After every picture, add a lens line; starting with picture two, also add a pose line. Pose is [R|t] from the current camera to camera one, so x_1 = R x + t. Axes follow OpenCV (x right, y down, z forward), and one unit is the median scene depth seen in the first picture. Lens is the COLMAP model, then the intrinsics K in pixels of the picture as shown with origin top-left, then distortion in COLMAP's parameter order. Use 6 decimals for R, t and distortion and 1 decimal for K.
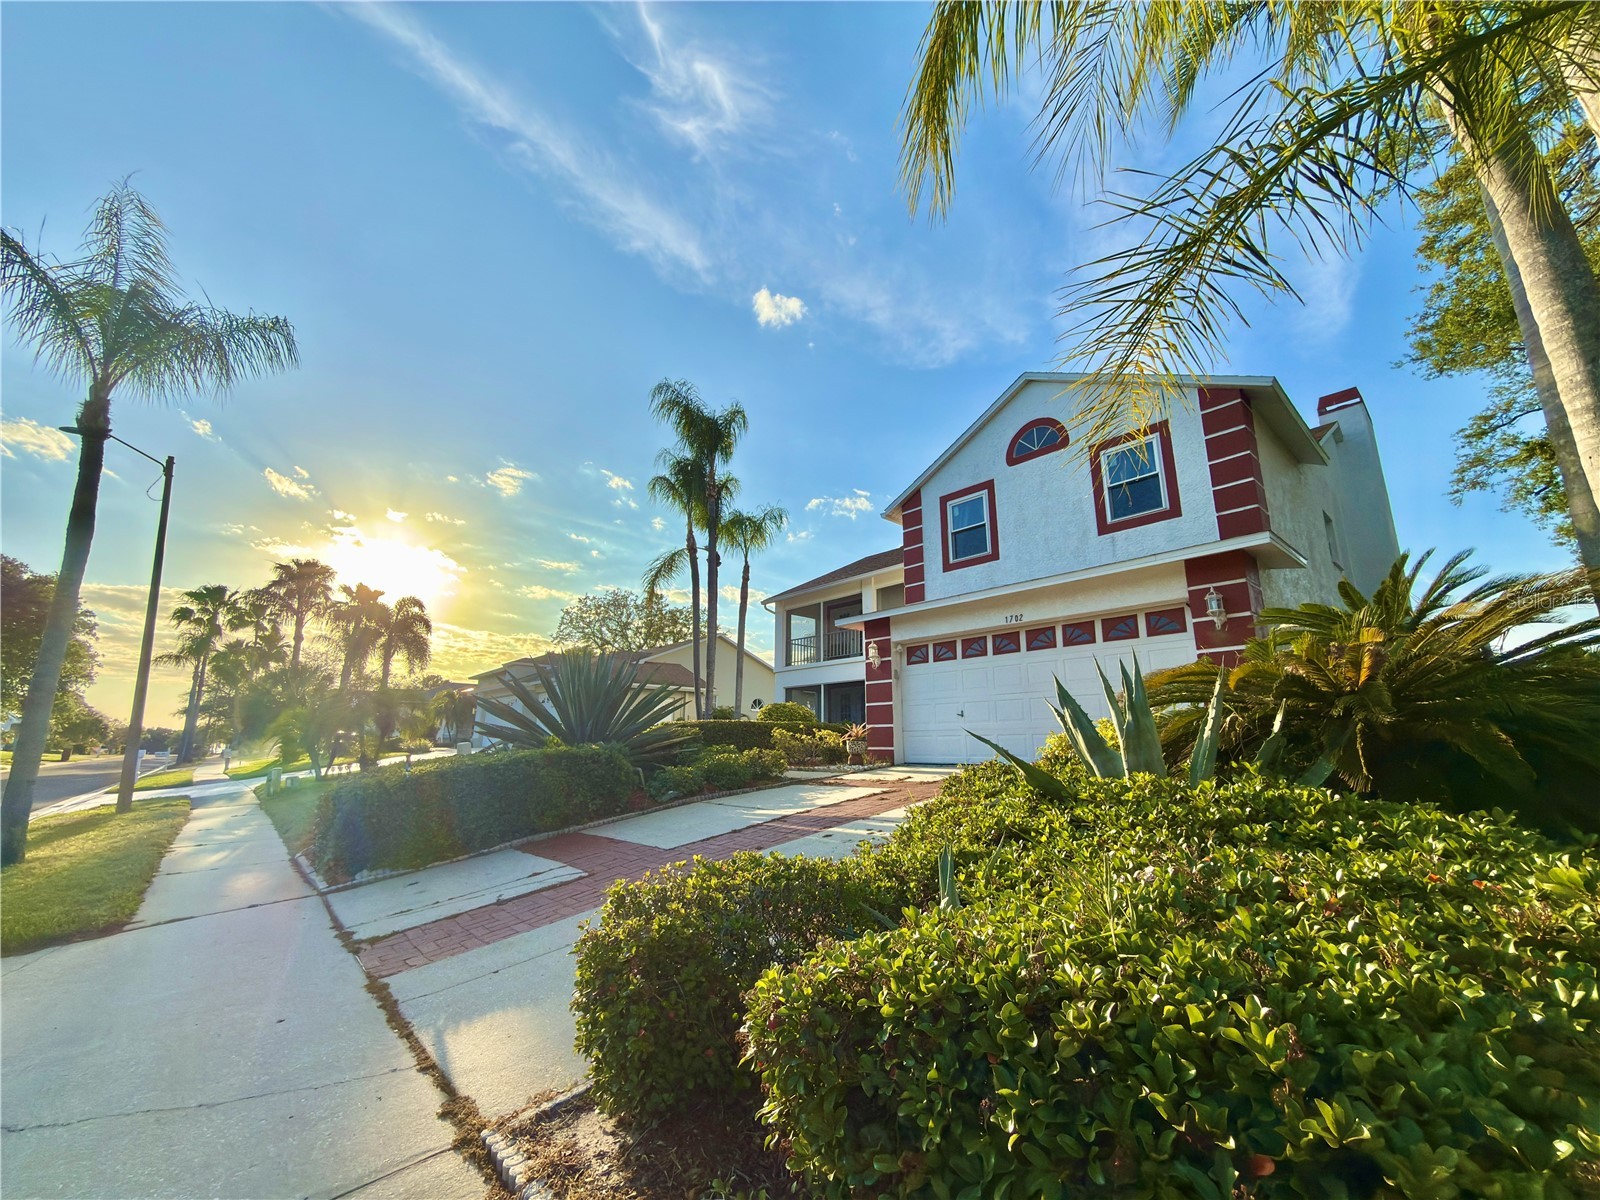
lens RADIAL K [[633.8, 0, 800.0], [0, 633.8, 600.0], [0, 0, 1]] dist [-0.007806, -0.000382]
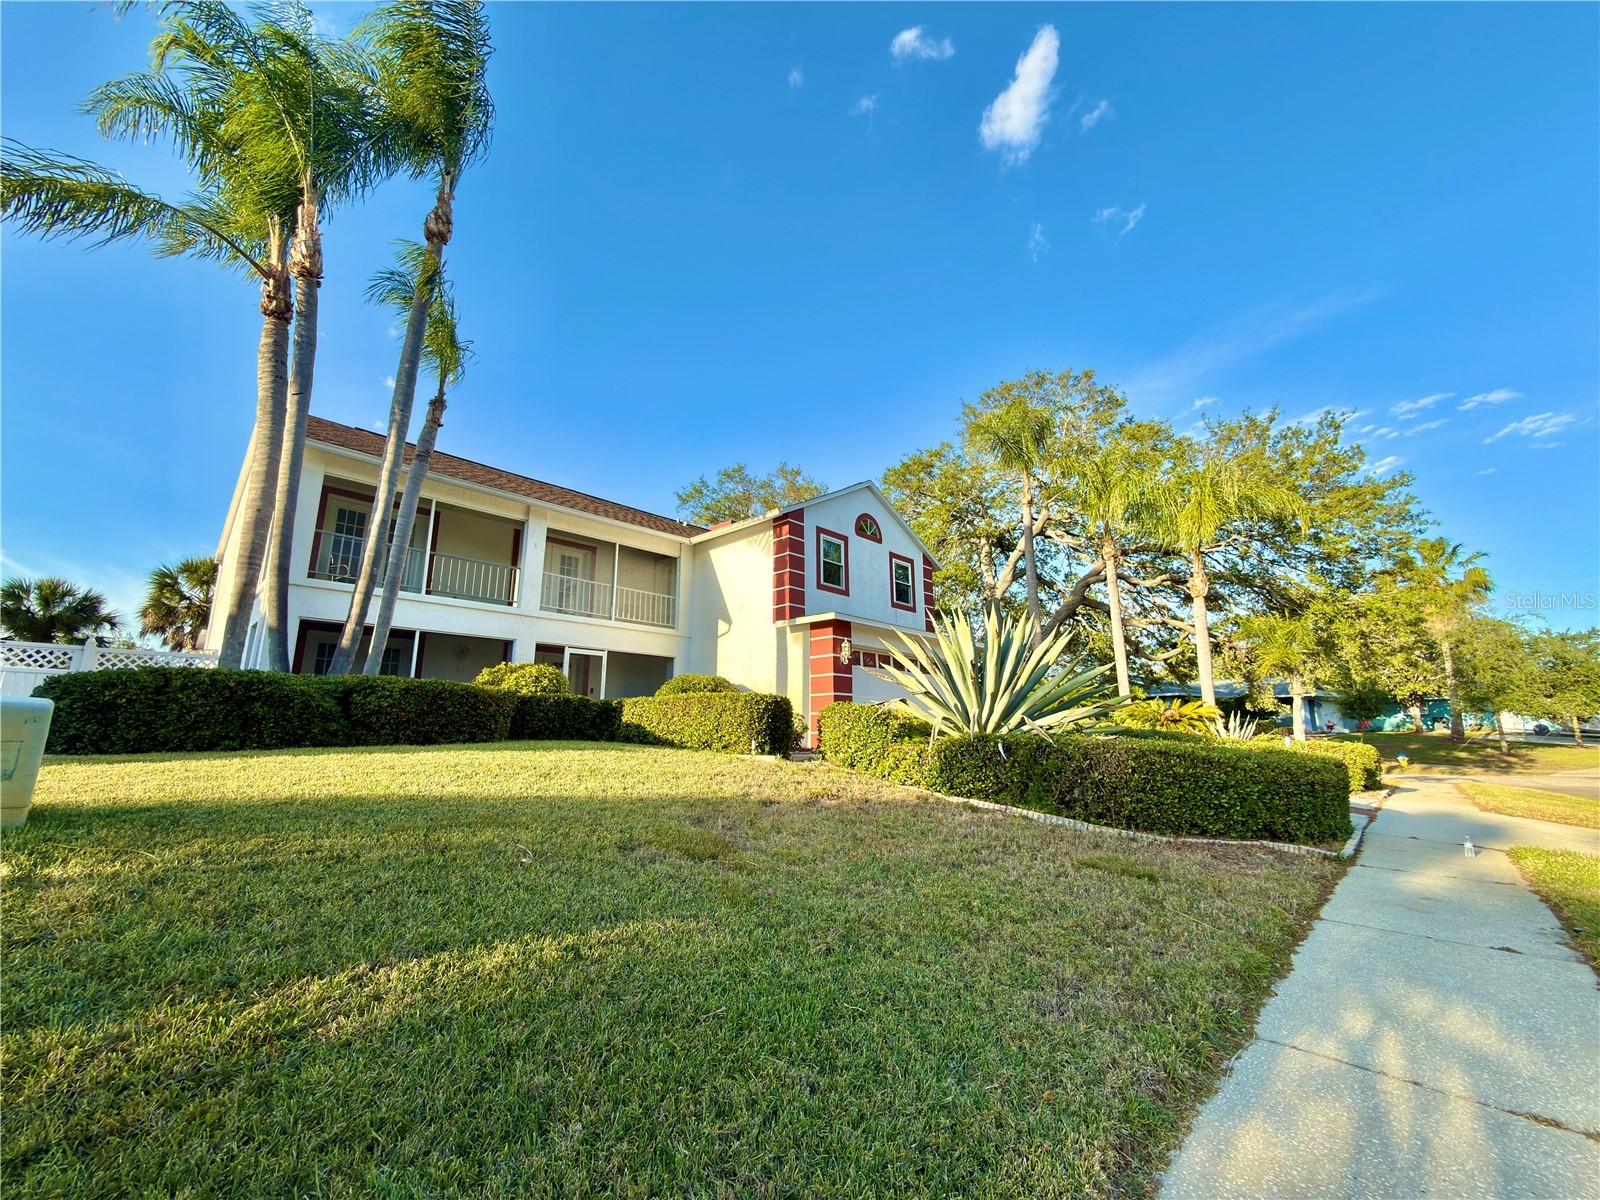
lens RADIAL K [[635.9, 0, 800.0], [0, 635.9, 600.0], [0, 0, 1]] dist [-0.000354, 0.000721]
pose [[-0.087884, 0.201454, 0.975547, -0.913350], [-0.222444, 0.950637, -0.216350, 0.236567], [-0.970976, -0.236019, -0.038734, 1.027882]]
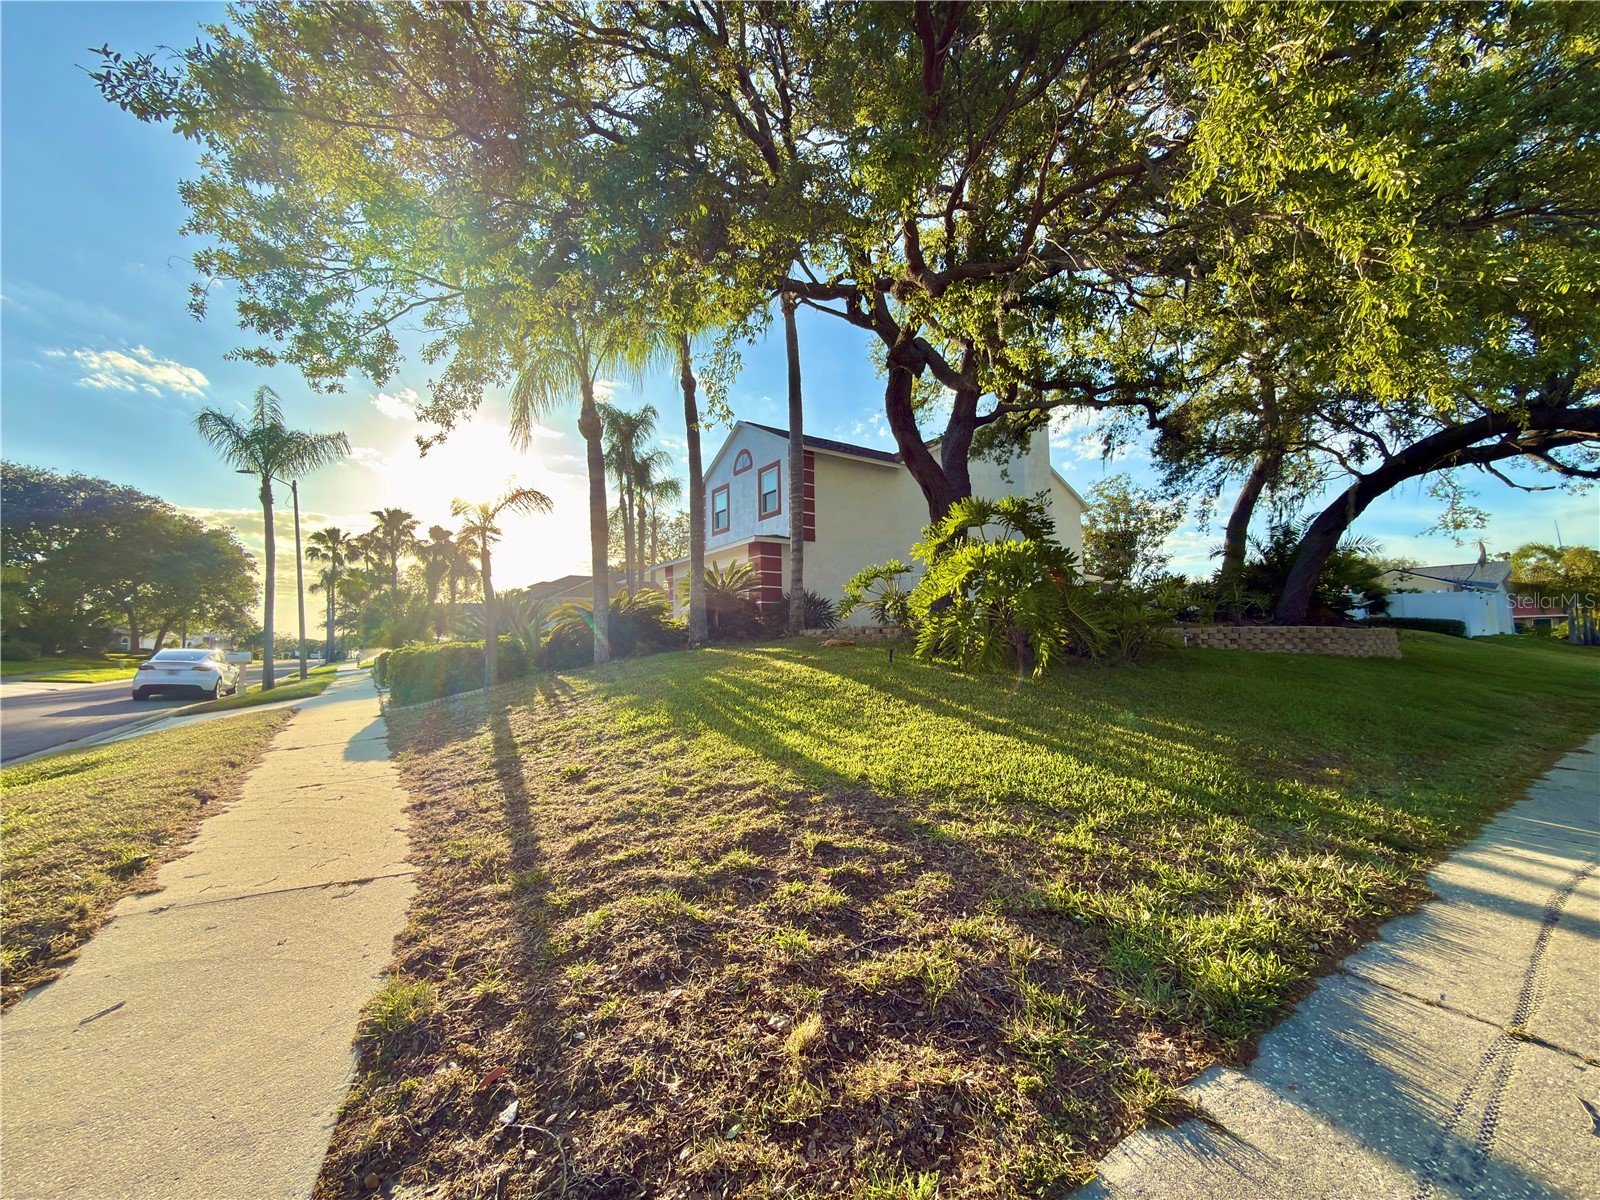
lens RADIAL K [[635.9, 0, 800.0], [0, 635.9, 600.0], [0, 0, 1]] dist [-0.000354, 0.000721]
pose [[0.991970, -0.022318, -0.124488, 0.647332], [0.040837, 0.988105, 0.148262, -0.114893], [0.119698, -0.152155, 0.981082, -0.665158]]
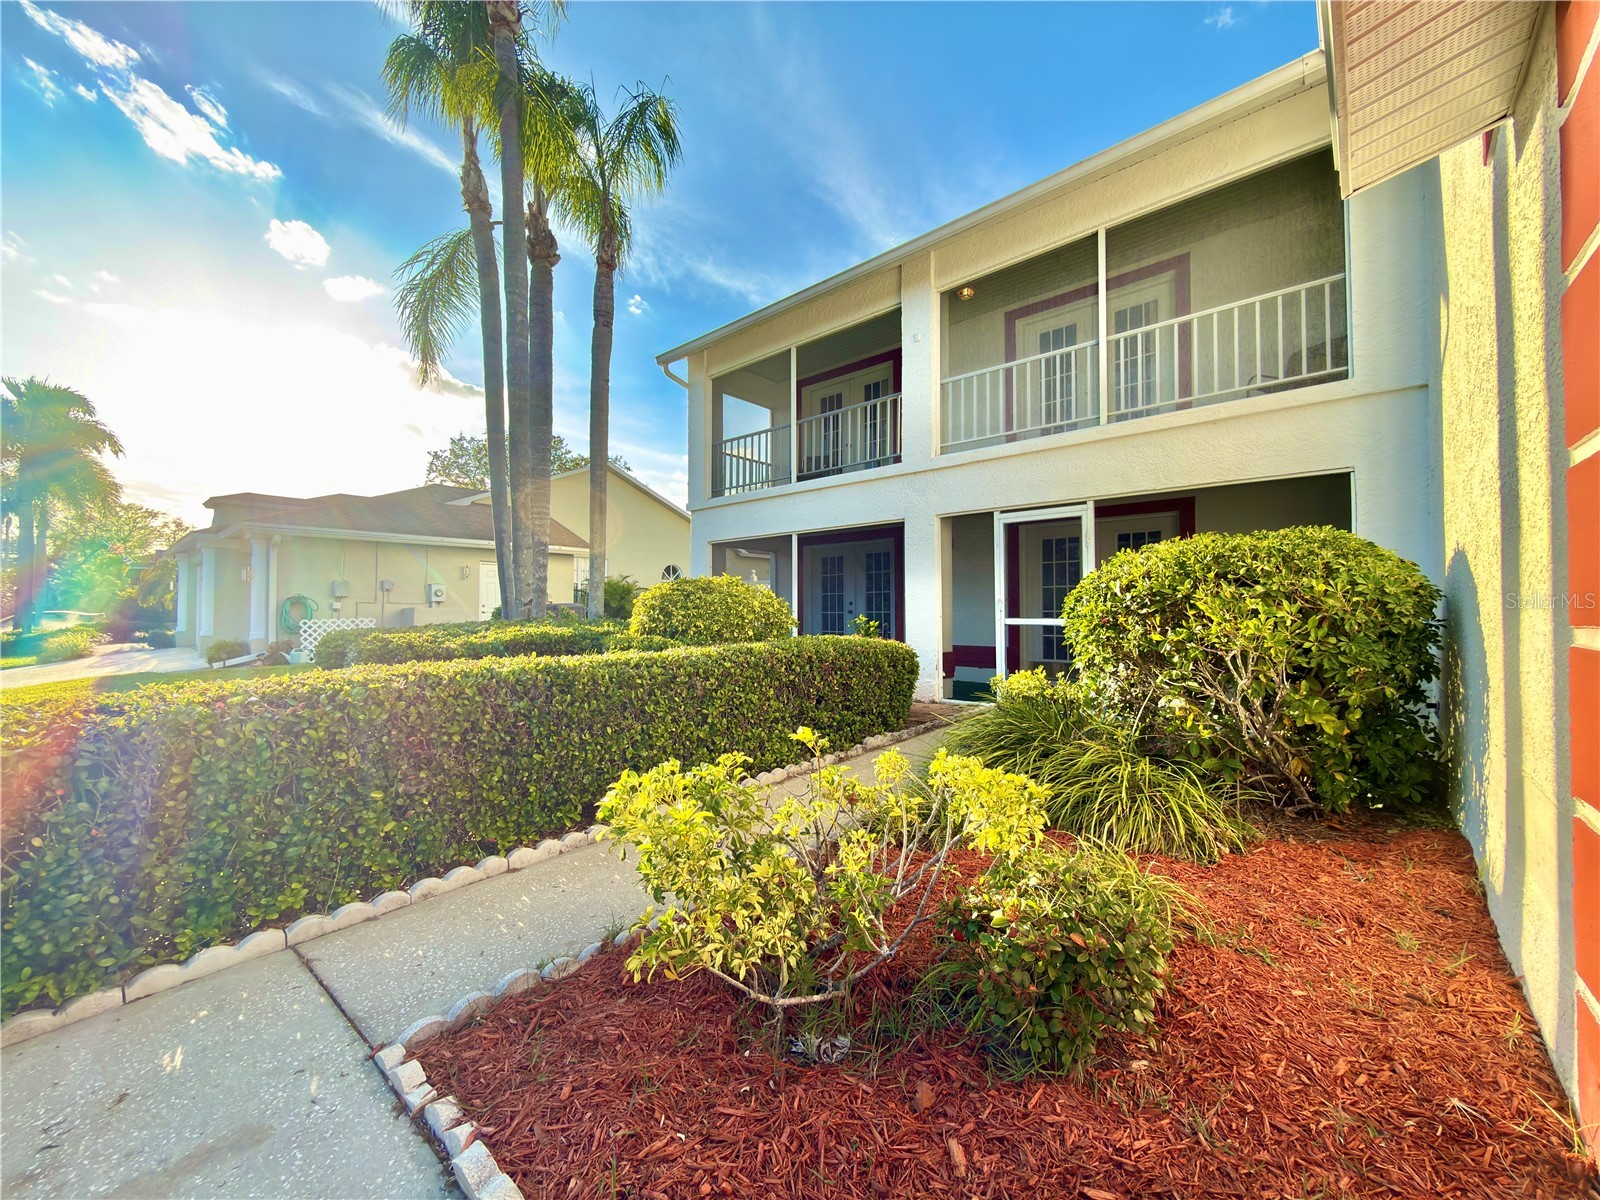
lens RADIAL K [[635.9, 0, 800.0], [0, 635.9, 600.0], [0, 0, 1]] dist [-0.000354, 0.000721]
pose [[0.993793, -0.003975, 0.111177, -0.016691], [-0.019391, 0.977873, 0.208300, 0.129626], [-0.109545, -0.209163, 0.971726, 0.844306]]
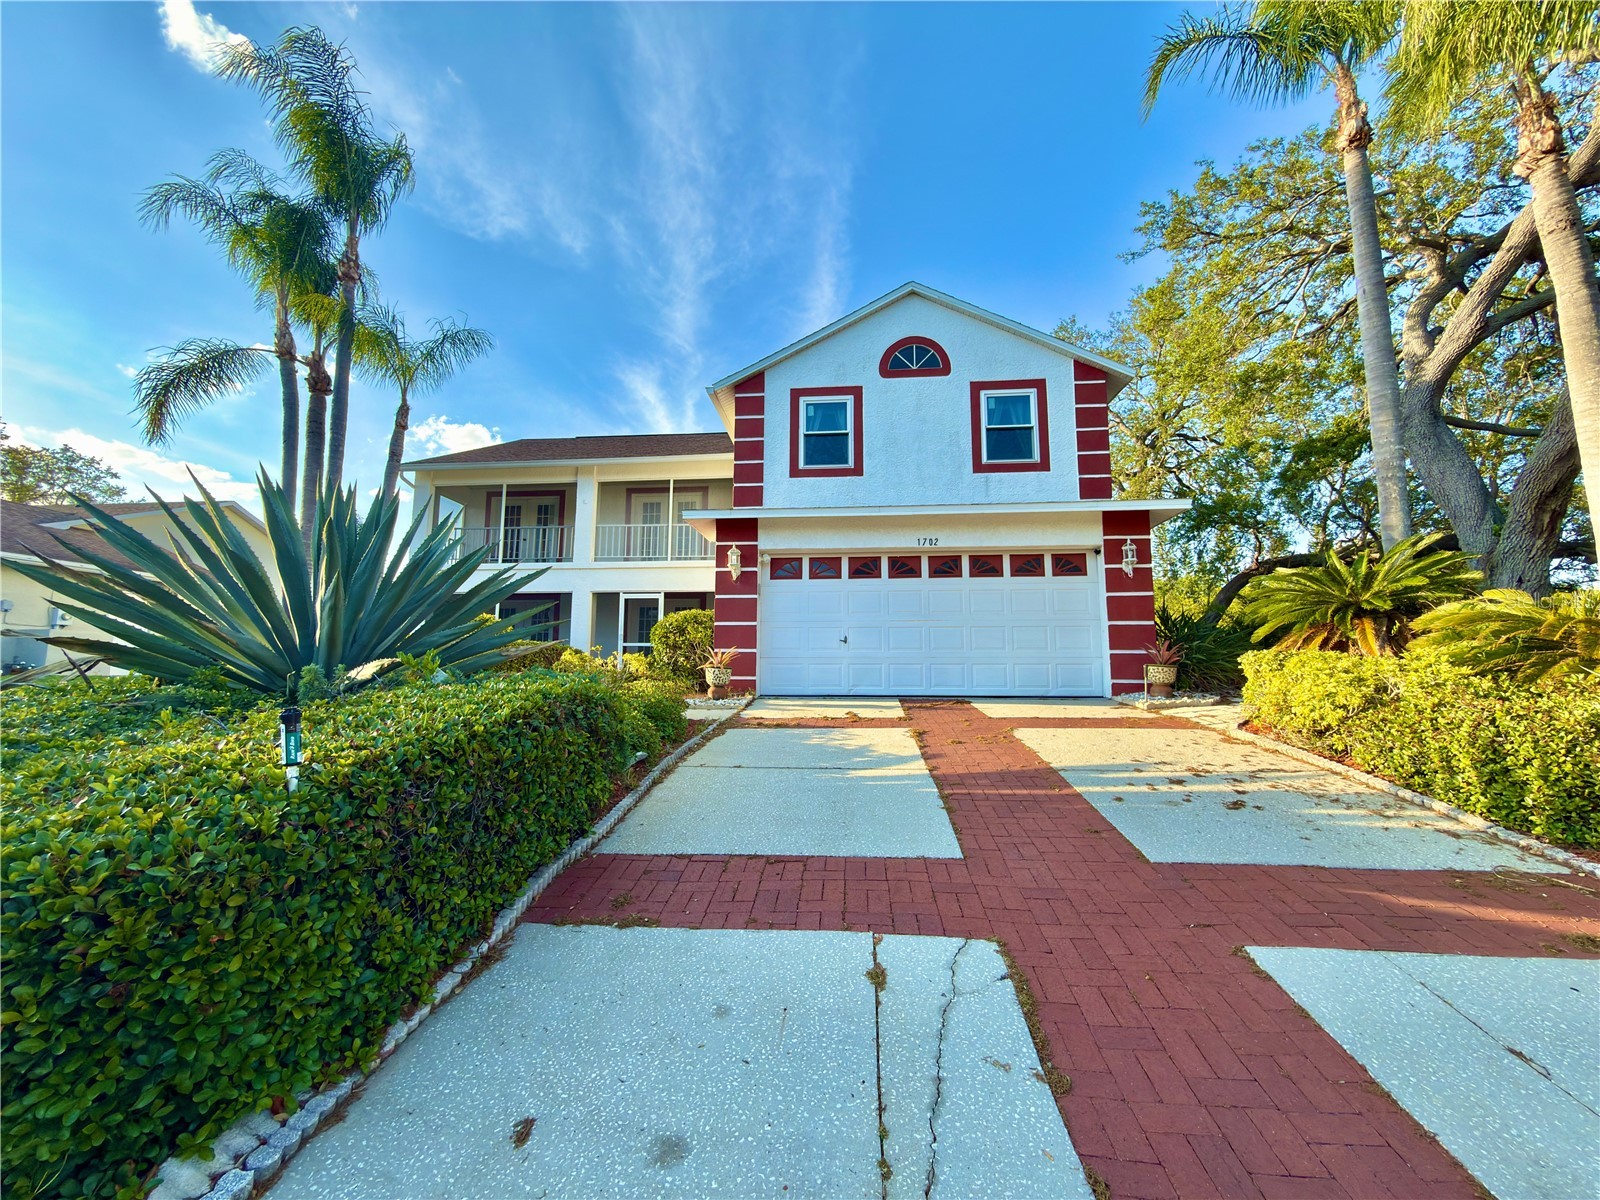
lens RADIAL K [[635.9, 0, 800.0], [0, 635.9, 600.0], [0, 0, 1]] dist [-0.000354, 0.000721]
pose [[0.735922, 0.081339, 0.672163, -0.317286], [-0.155430, 0.986540, 0.050791, 0.071701], [-0.658984, -0.141852, 0.738659, 0.314830]]
